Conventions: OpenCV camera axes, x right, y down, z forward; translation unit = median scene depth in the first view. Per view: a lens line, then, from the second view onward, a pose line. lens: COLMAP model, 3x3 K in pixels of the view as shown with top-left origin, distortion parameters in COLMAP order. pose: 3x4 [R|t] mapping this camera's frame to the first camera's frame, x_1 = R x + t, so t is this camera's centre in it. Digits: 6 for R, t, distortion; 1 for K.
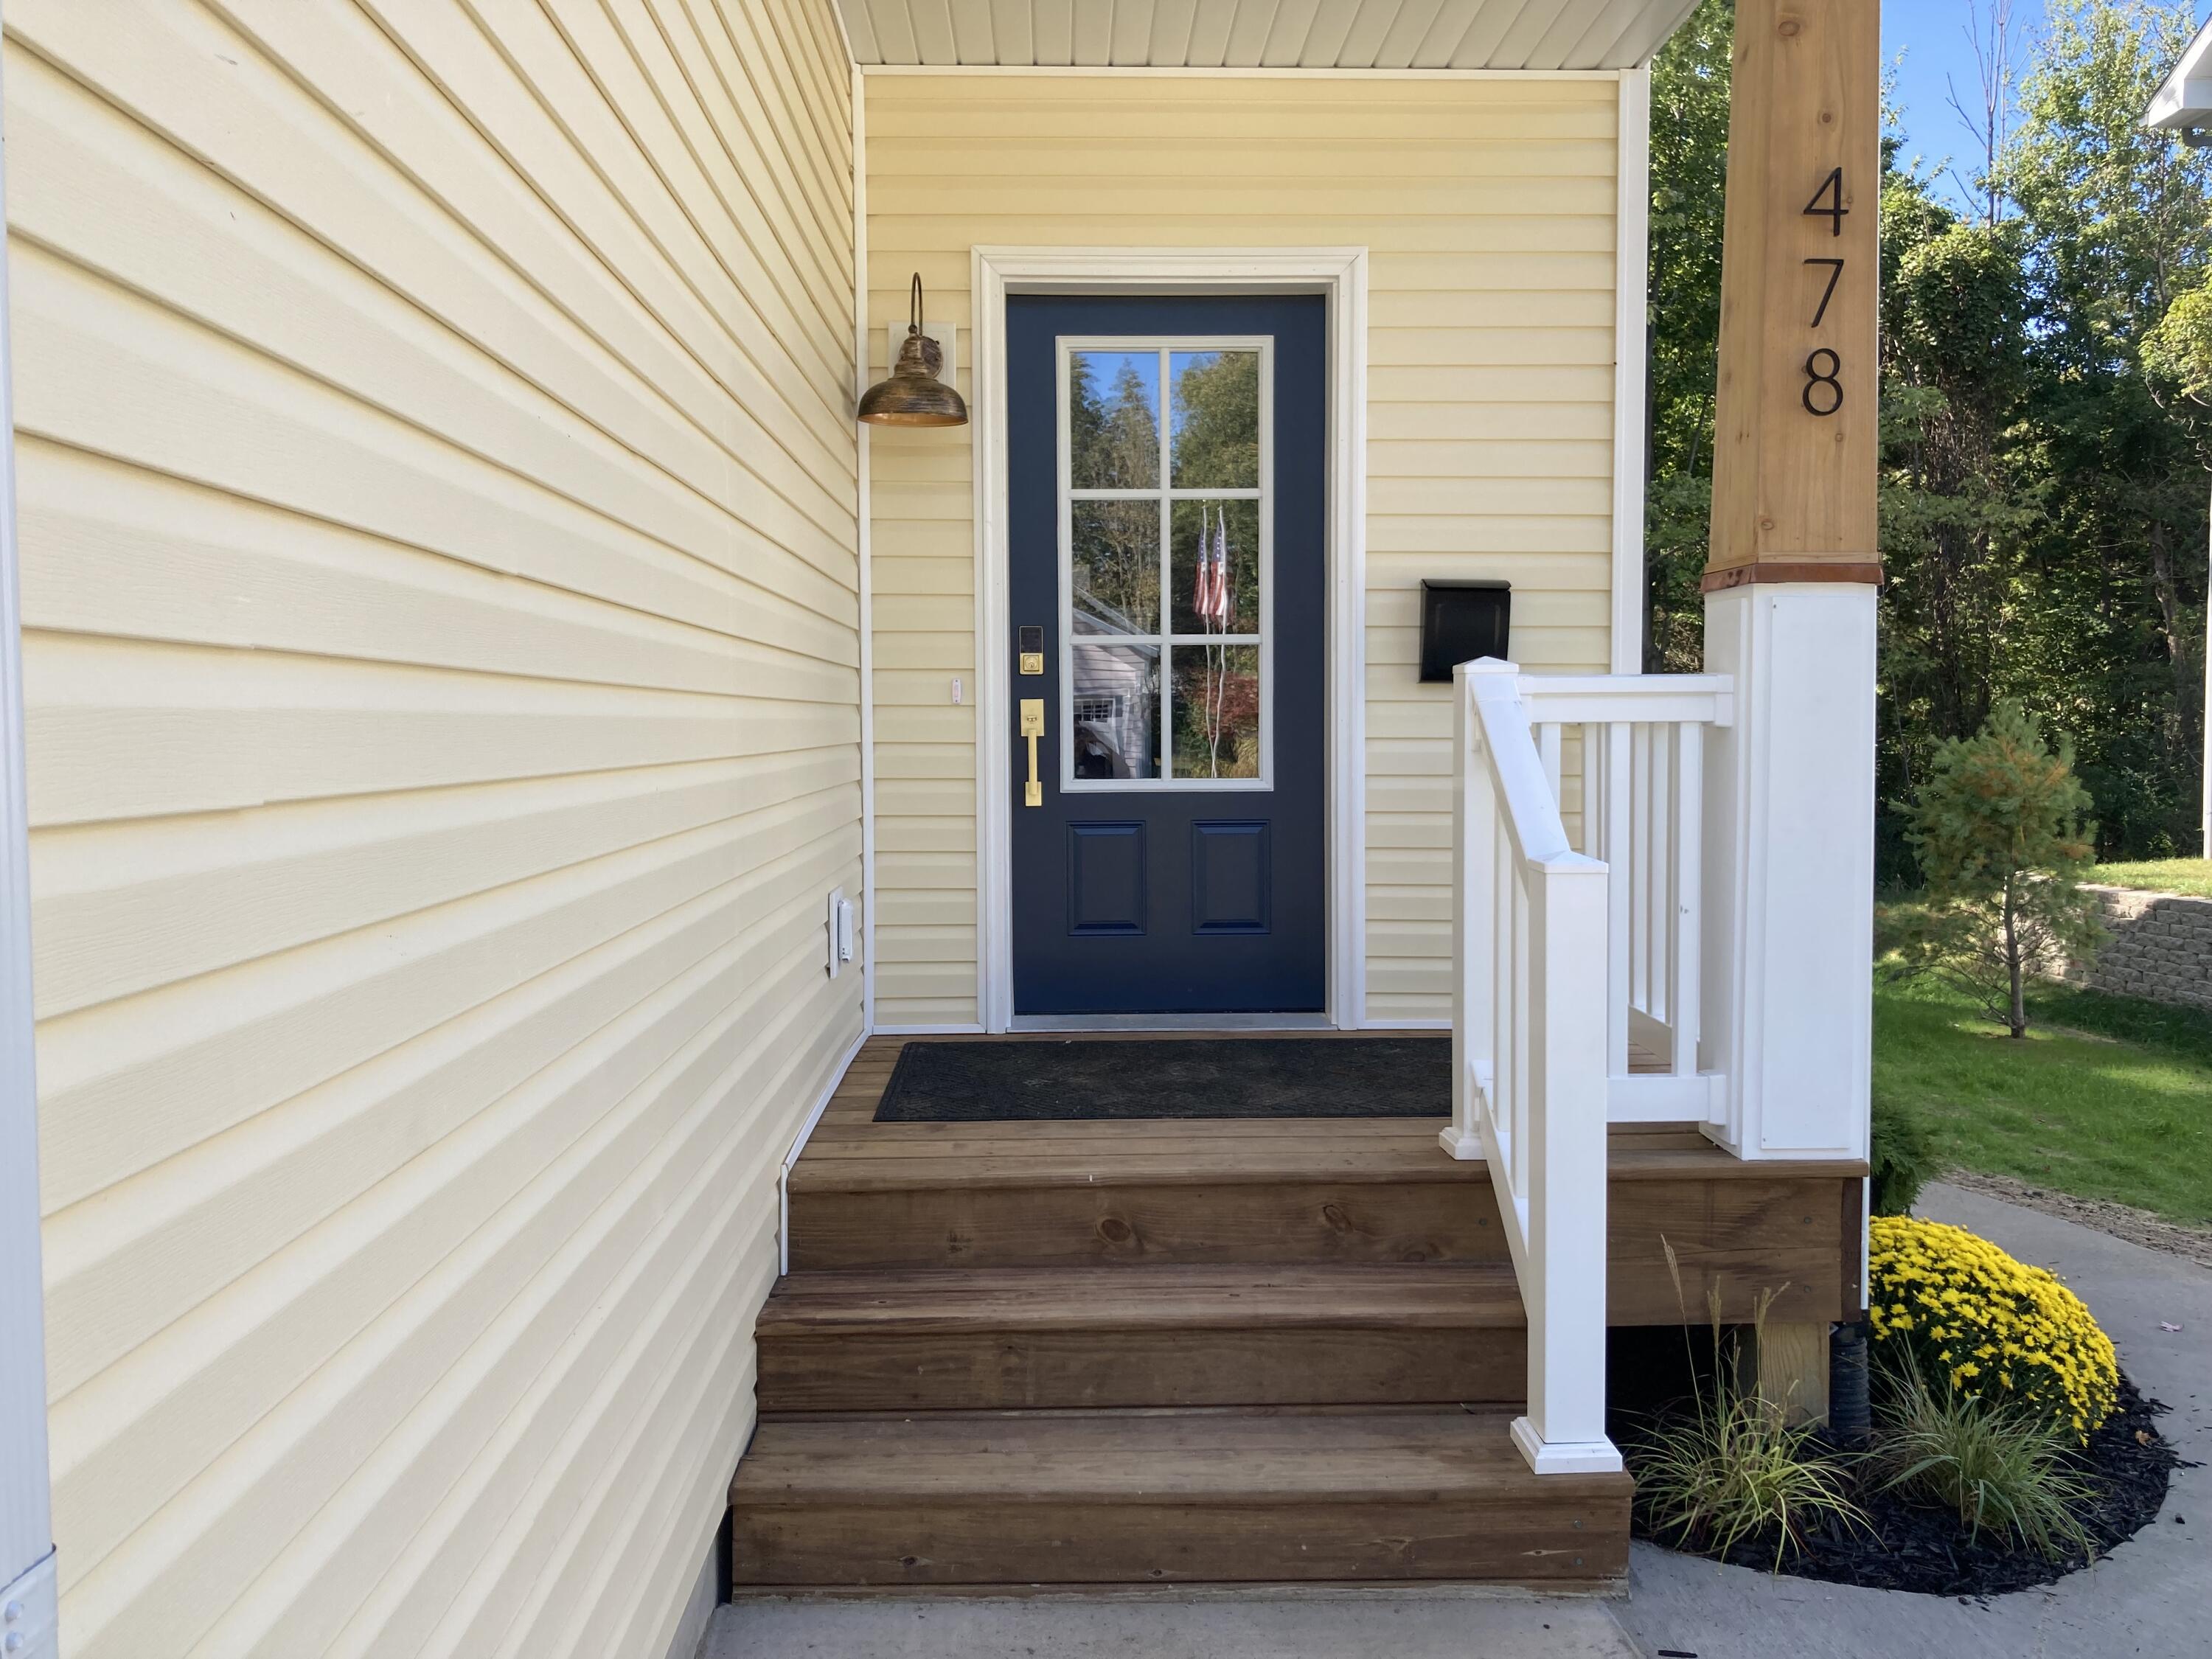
lens RADIAL K [[1805.7, 0, 1106.0], [0, 1805.7, 829.5], [0, 0, 1]] dist [0.038489, -0.050089]
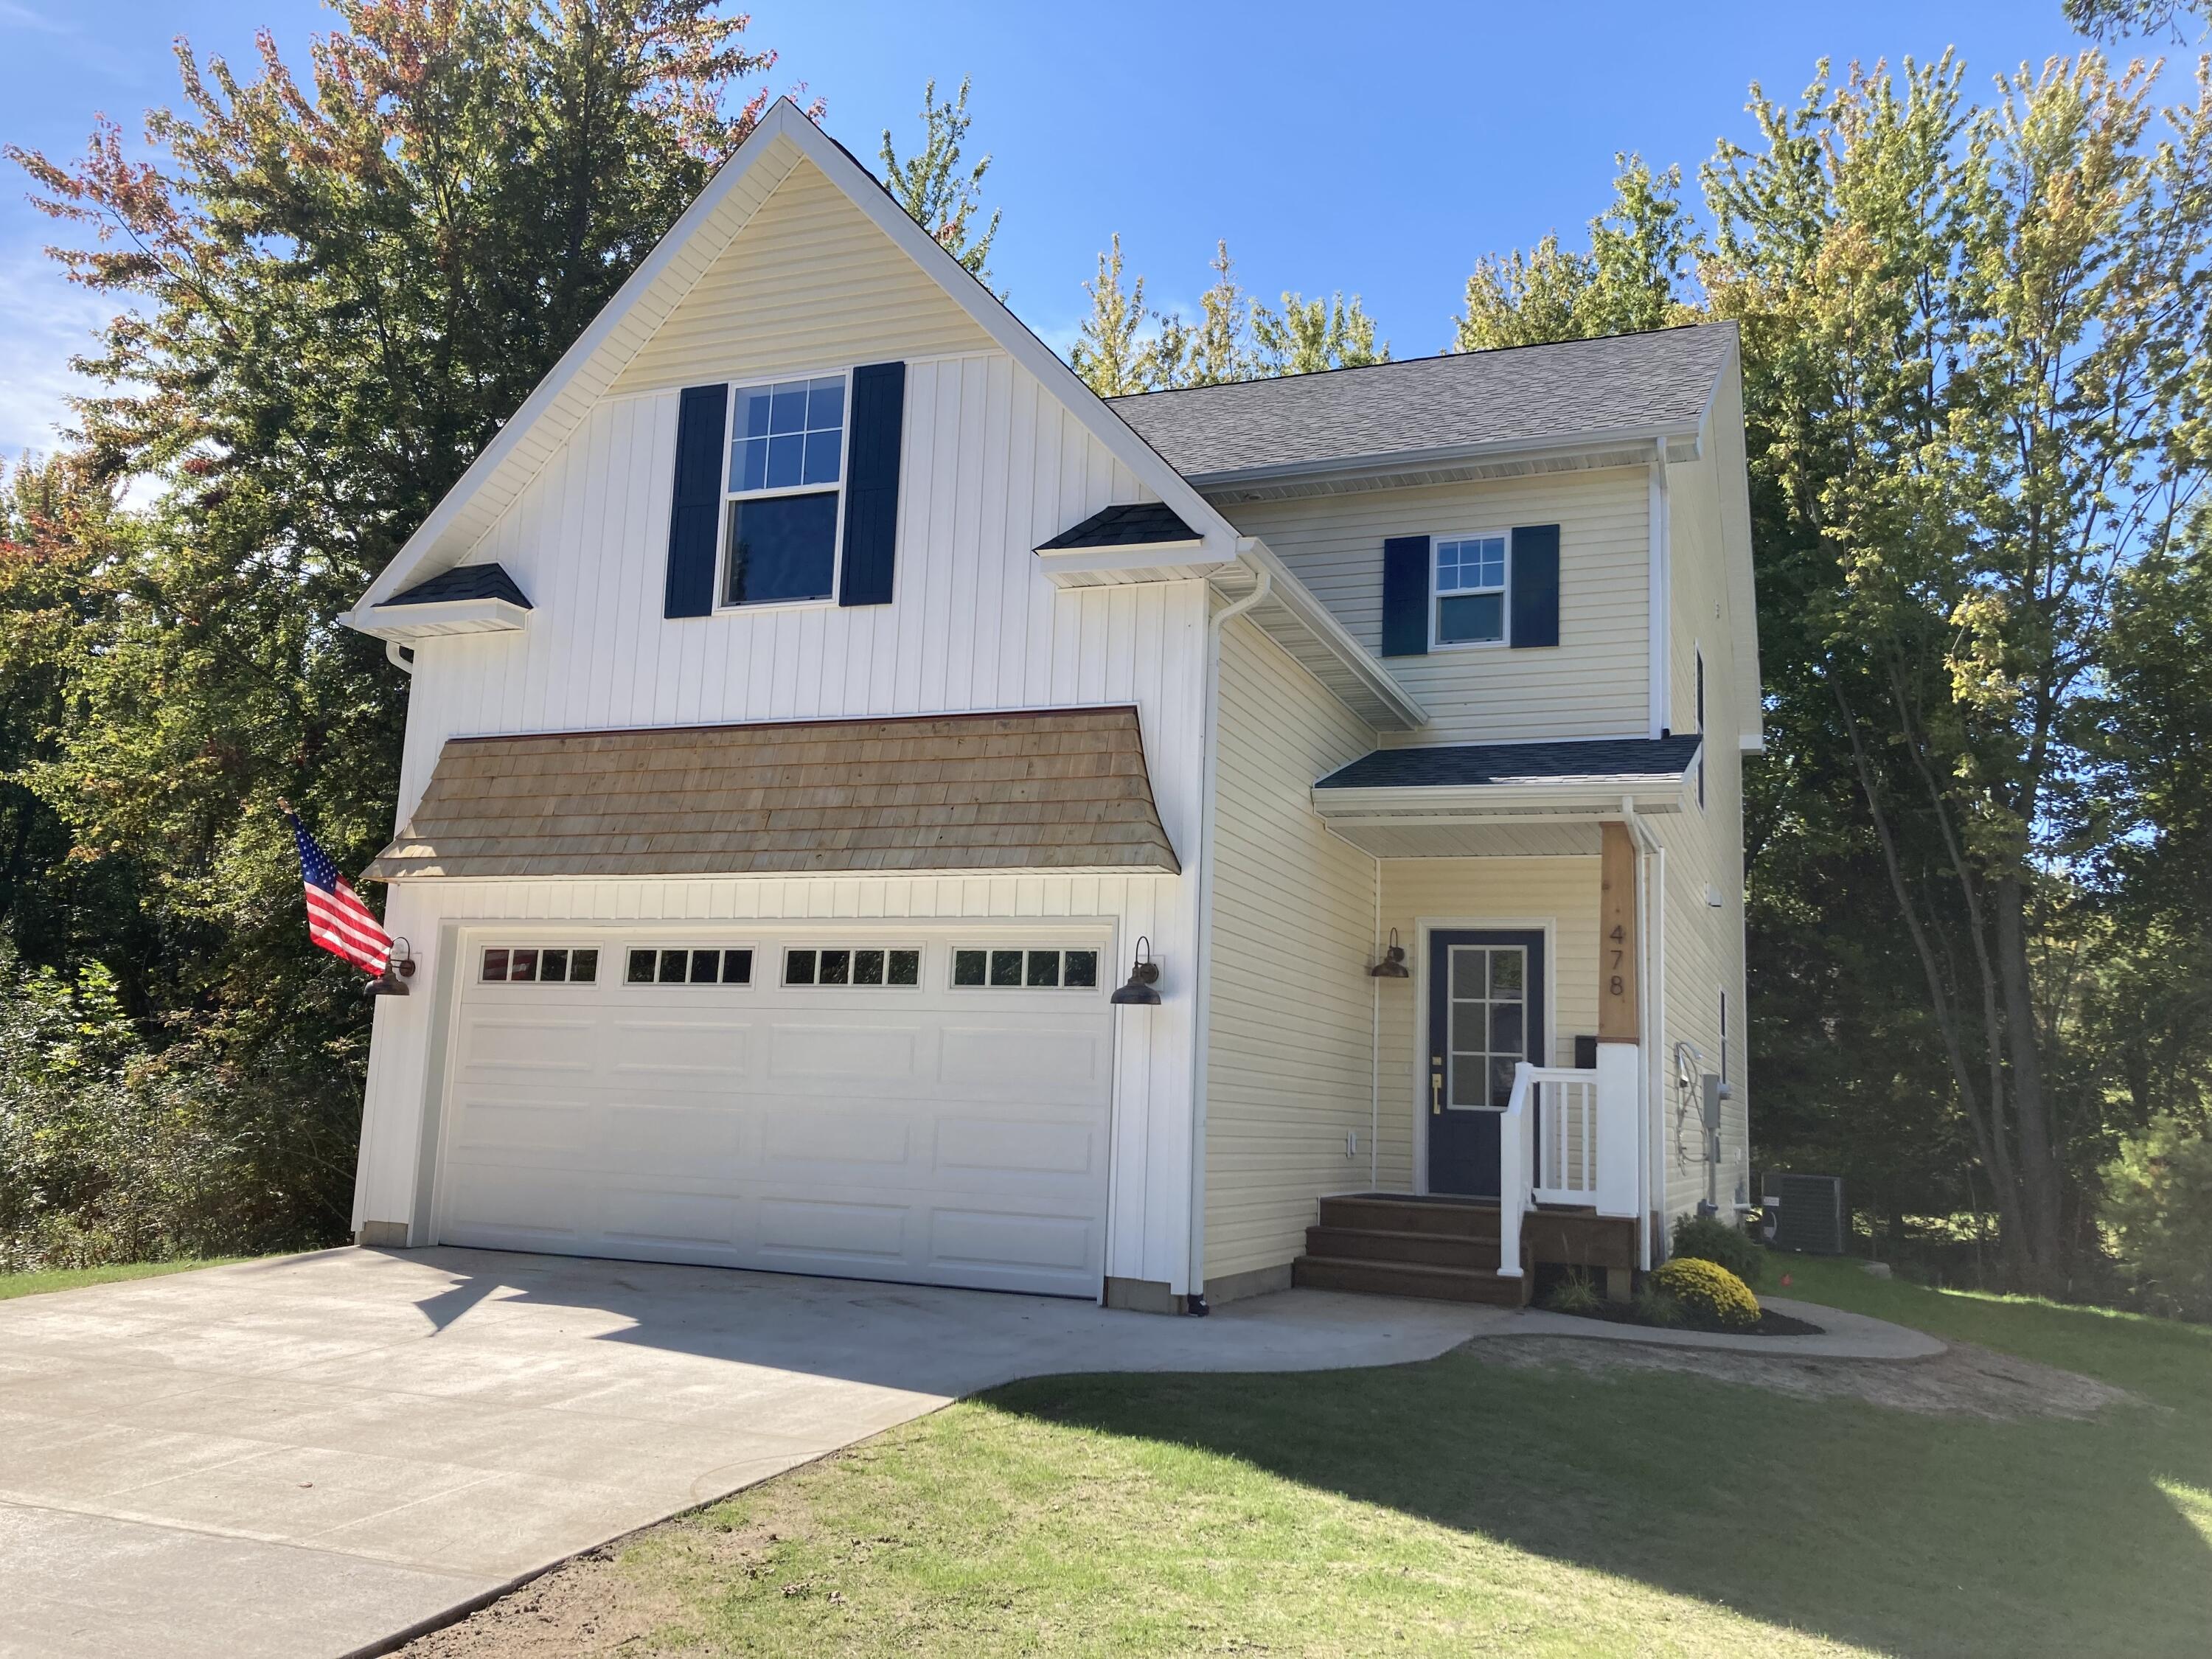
lens RADIAL K [[1805.7, 0, 1106.0], [0, 1805.7, 829.5], [0, 0, 1]] dist [0.038489, -0.050089]
pose [[0.915071, -0.020888, -0.402751, 0.632373], [-0.068388, 0.976157, -0.206010, 0.170758], [0.397451, 0.216057, 0.891825, -1.785311]]
